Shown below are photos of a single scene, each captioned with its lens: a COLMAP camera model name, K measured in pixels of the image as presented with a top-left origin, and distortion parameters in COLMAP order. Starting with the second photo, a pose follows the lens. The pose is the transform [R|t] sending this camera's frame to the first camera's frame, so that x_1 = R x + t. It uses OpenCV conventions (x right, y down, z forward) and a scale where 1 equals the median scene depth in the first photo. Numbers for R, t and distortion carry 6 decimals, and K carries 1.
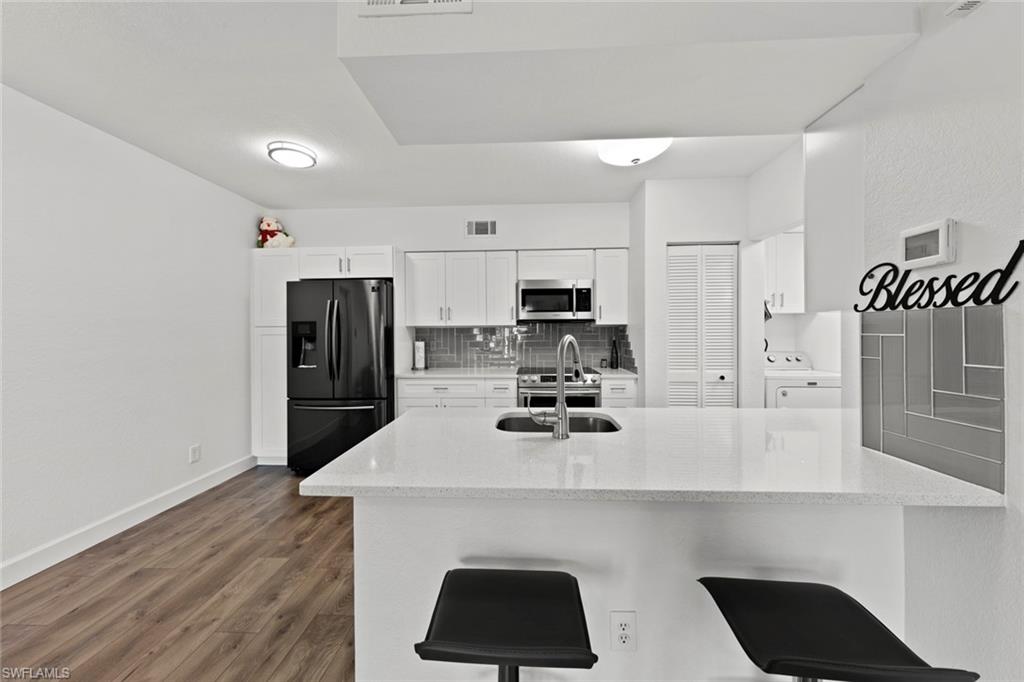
lens RADIAL K [[375.4, 0, 508.3], [0, 375.4, 334.6], [0, 0, 1]] dist [0.001885, 0.000091]
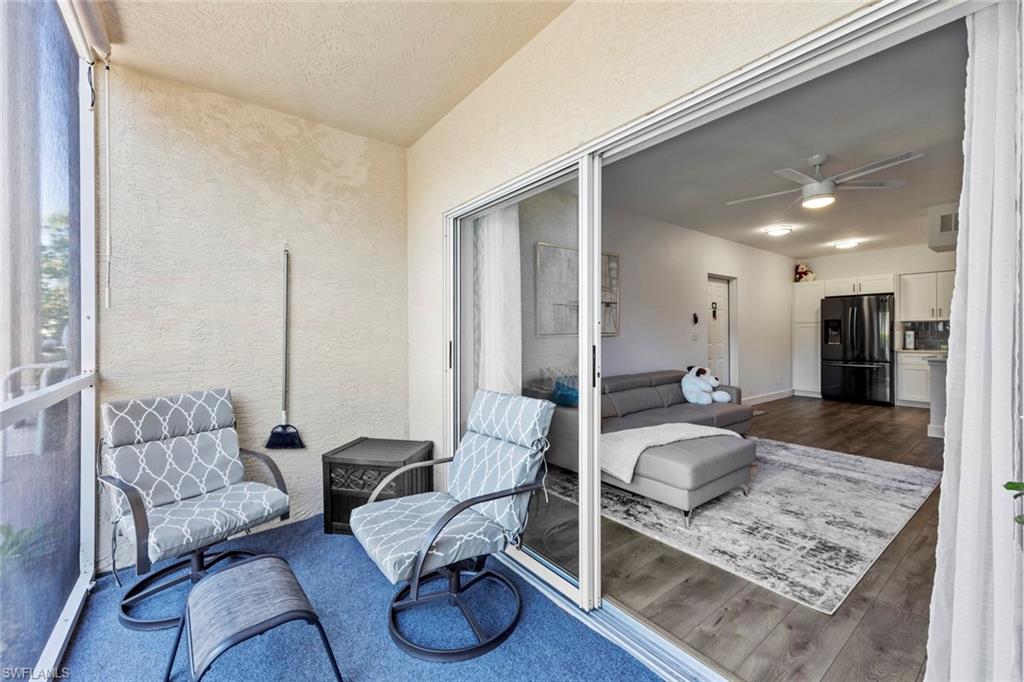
lens RADIAL K [[414.1, 0, 506.7], [0, 414.1, 332.8], [0, 0, 1]] dist [0.008301, -0.000311]
pose [[0.643008, 0.006005, -0.765836, 0.009736], [-0.006867, 0.999974, 0.002075, 0.038702], [0.765829, 0.003925, 0.643033, -1.581125]]
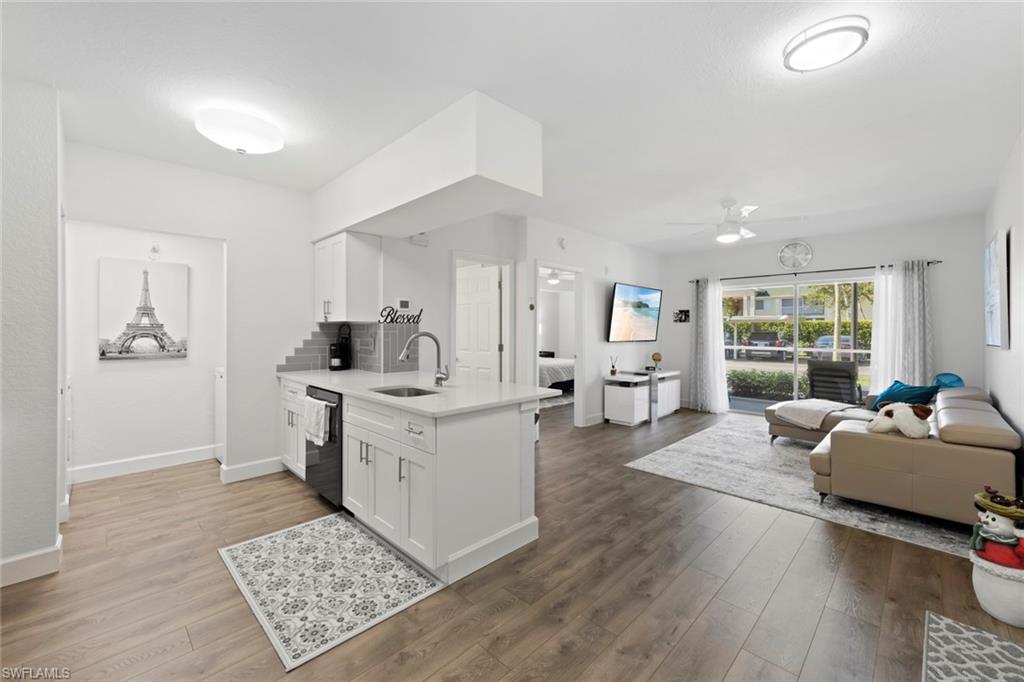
lens RADIAL K [[414.1, 0, 506.7], [0, 414.1, 332.8], [0, 0, 1]] dist [0.008301, -0.000311]
pose [[-0.738195, -0.000493, 0.674588, -0.605758], [0.006236, 0.999952, 0.007555, -0.003254], [-0.674559, 0.009784, -0.738156, 0.926896]]
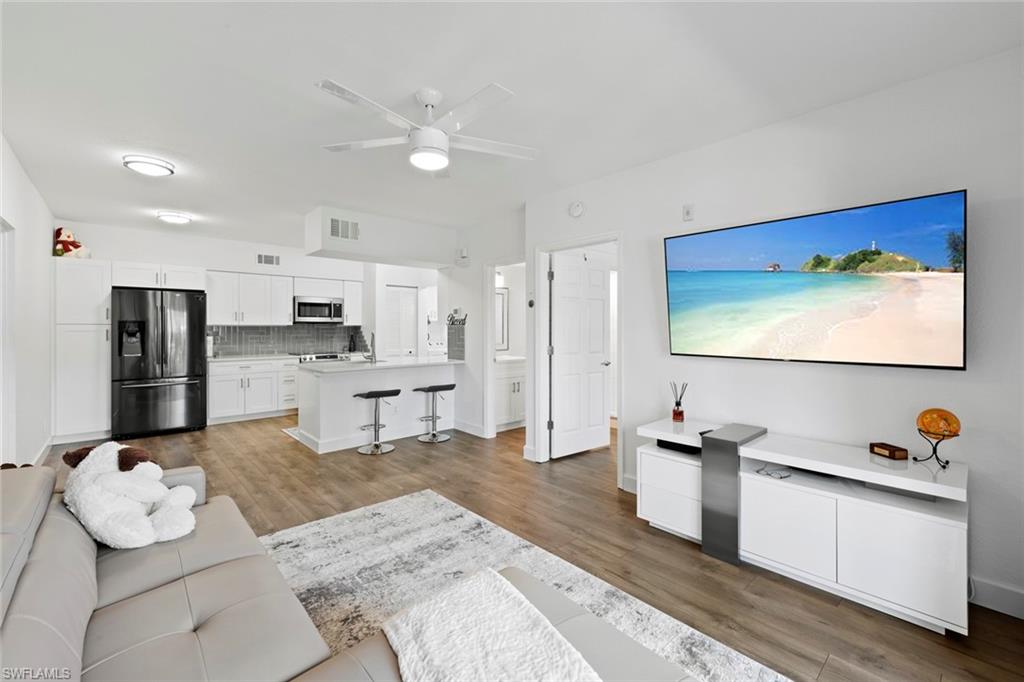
lens RADIAL K [[431.3, 0, 509.0], [0, 431.3, 330.3], [0, 0, 1]] dist [0.004279, 0.000402]
pose [[0.709655, 0.003259, 0.704542, -0.655472], [-0.000508, 0.999991, -0.004114, 0.003652], [-0.704549, 0.002561, 0.709651, -0.972415]]
